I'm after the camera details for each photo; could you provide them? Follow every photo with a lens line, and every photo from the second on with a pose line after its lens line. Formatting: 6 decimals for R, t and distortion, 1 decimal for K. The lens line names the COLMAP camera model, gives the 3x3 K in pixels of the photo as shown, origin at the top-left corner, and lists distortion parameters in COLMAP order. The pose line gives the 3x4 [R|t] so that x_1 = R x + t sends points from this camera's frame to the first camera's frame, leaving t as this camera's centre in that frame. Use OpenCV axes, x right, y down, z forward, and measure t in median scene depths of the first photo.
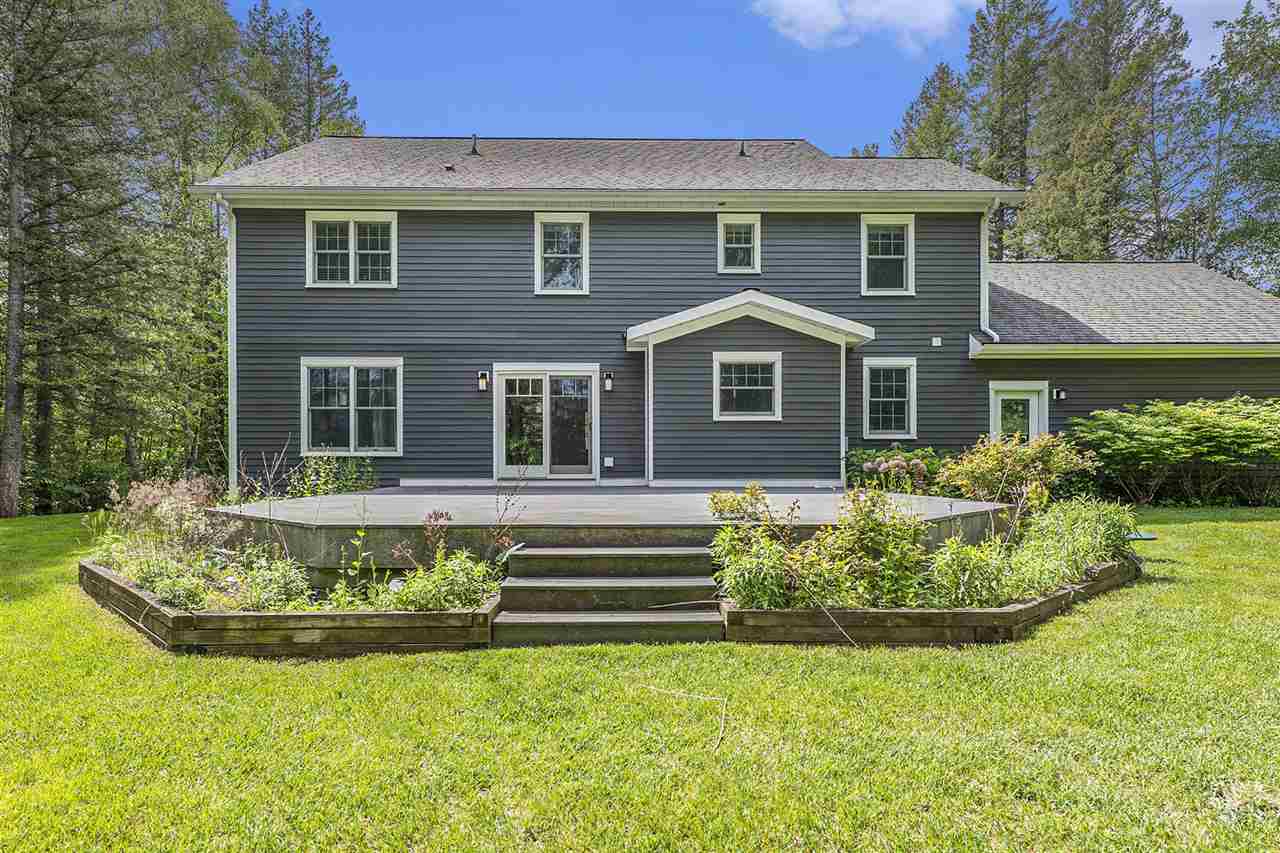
lens RADIAL K [[655.6, 0, 640.2], [0, 655.6, 440.3], [0, 0, 1]] dist [0.002472, 0.000290]
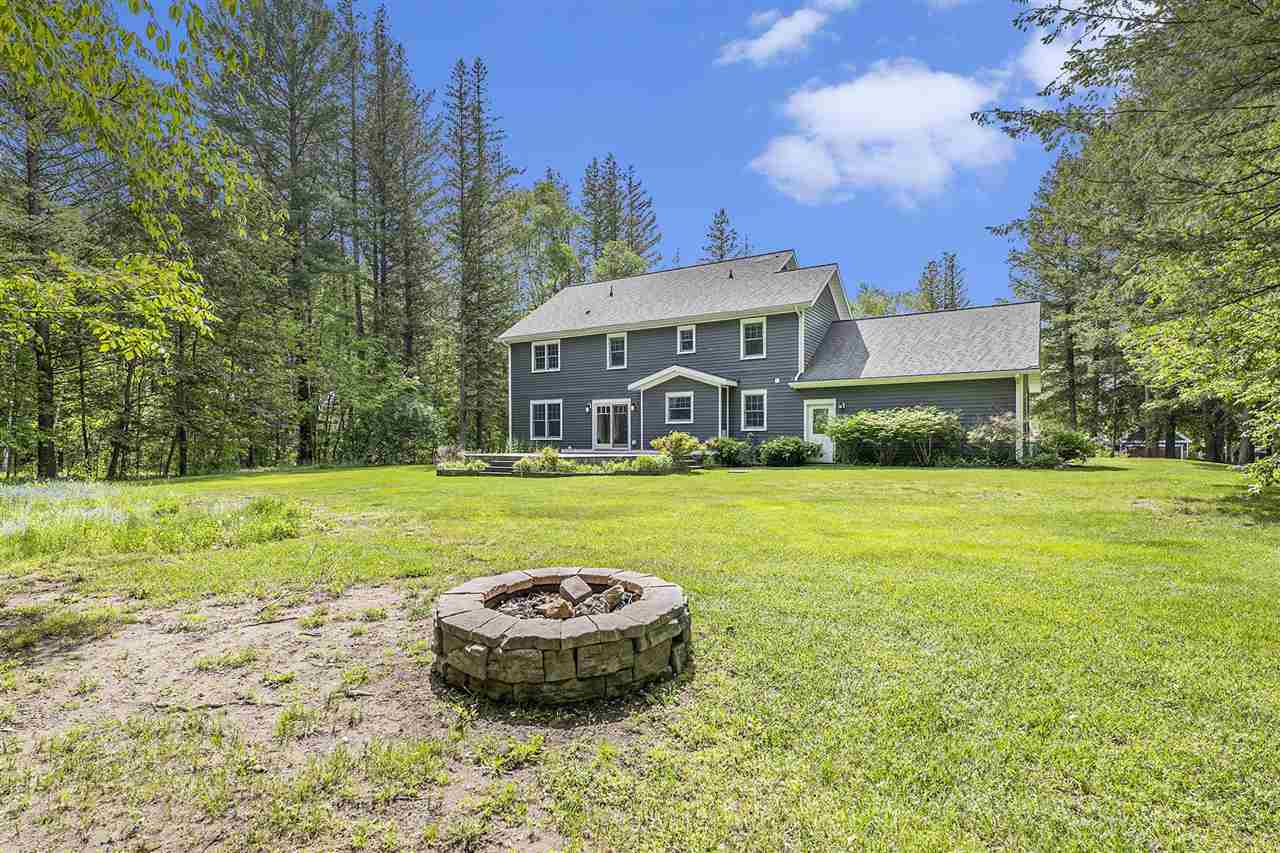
lens RADIAL K [[655.6, 0, 640.2], [0, 655.6, 426.4], [0, 0, 1]] dist [0.002472, 0.000290]
pose [[0.839947, -0.012603, -0.542521, 1.186328], [0.013648, 0.999905, -0.002098, -0.016565], [0.542496, -0.005642, 0.840039, -0.873817]]
